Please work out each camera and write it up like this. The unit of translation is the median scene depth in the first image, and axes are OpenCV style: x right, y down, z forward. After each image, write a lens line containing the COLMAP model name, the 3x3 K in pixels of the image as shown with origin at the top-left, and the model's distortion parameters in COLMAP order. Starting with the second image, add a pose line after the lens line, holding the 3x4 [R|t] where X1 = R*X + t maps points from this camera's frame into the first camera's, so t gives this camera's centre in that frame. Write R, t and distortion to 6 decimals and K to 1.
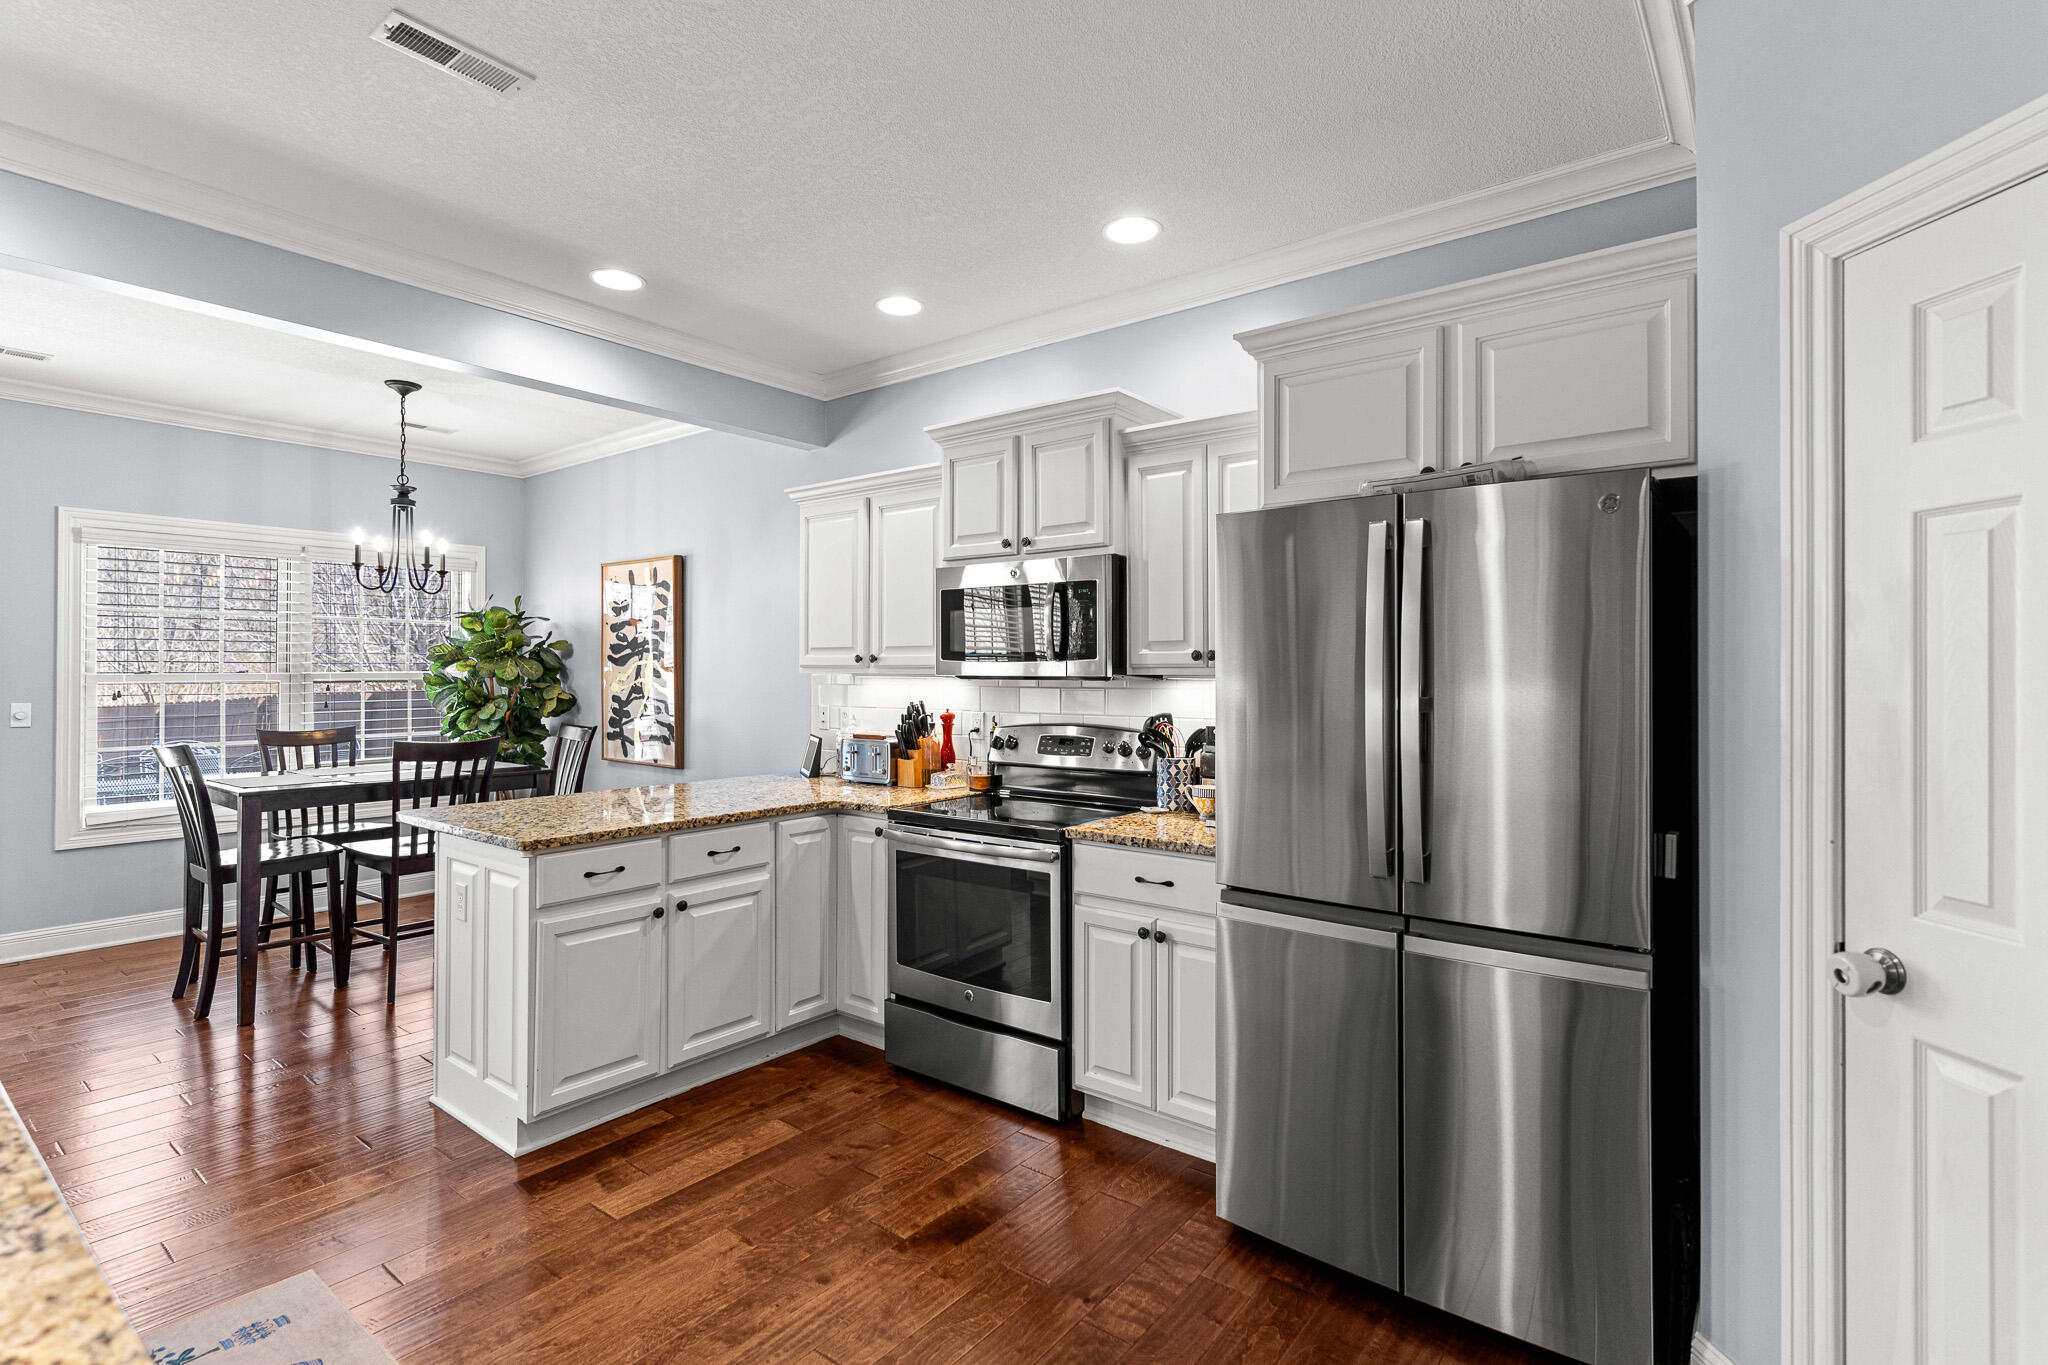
lens RADIAL K [[981.0, 0, 1027.0], [0, 981.0, 666.2], [0, 0, 1]] dist [0.003893, -0.001009]
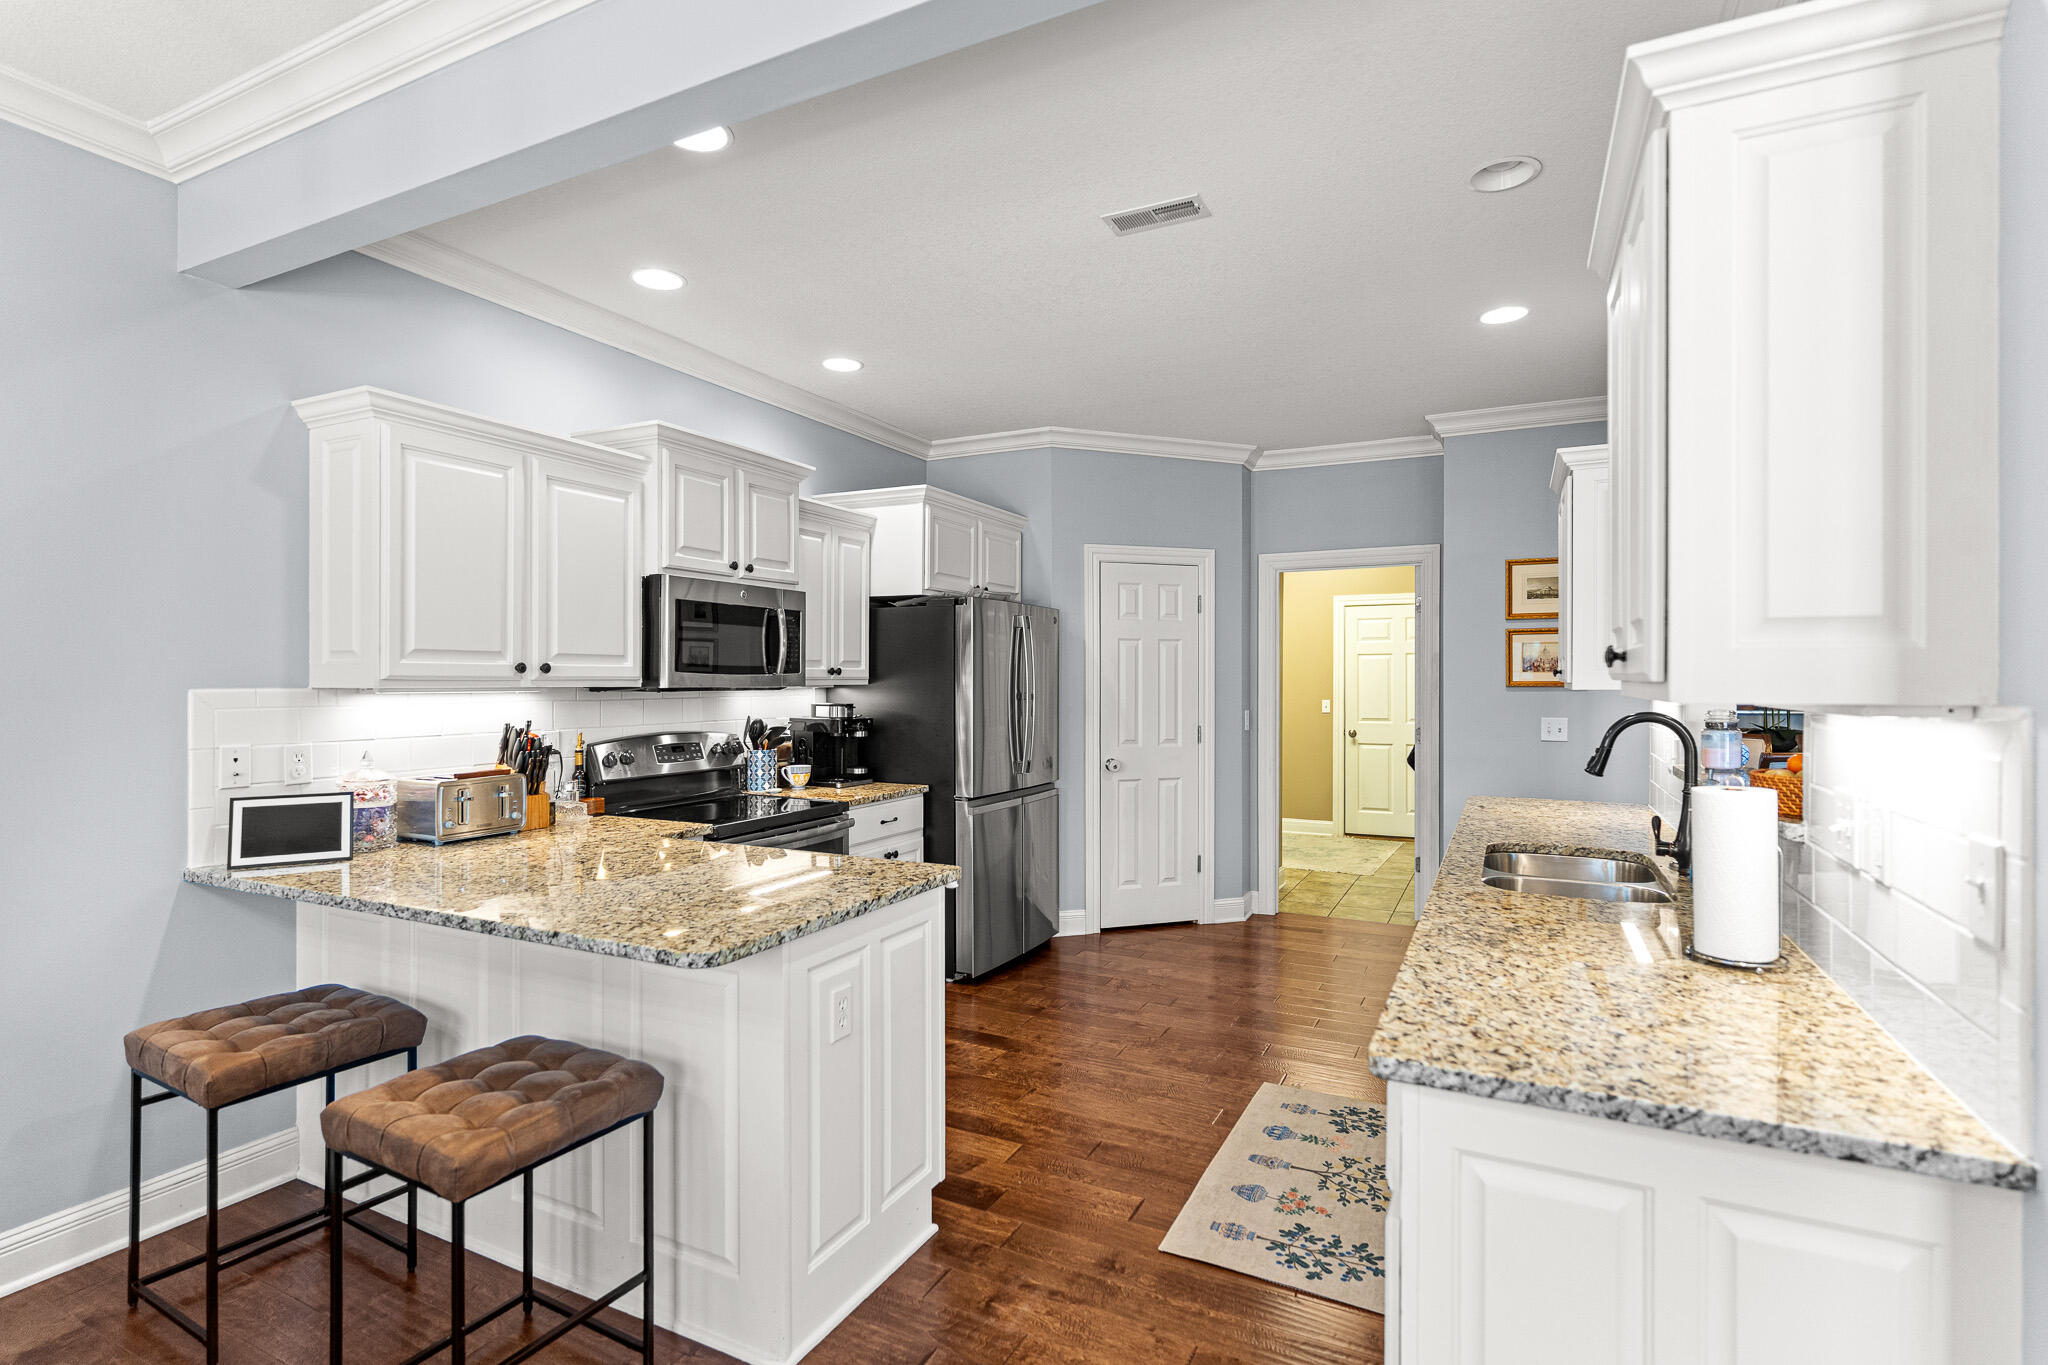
lens RADIAL K [[981.0, 0, 1023.4], [0, 981.0, 682.7], [0, 0, 1]] dist [0.003893, -0.001009]
pose [[-0.197819, -0.004653, 0.980228, -1.102168], [-0.005005, 0.999980, 0.003737, -0.000874], [-0.980226, -0.004167, -0.197838, 0.862046]]
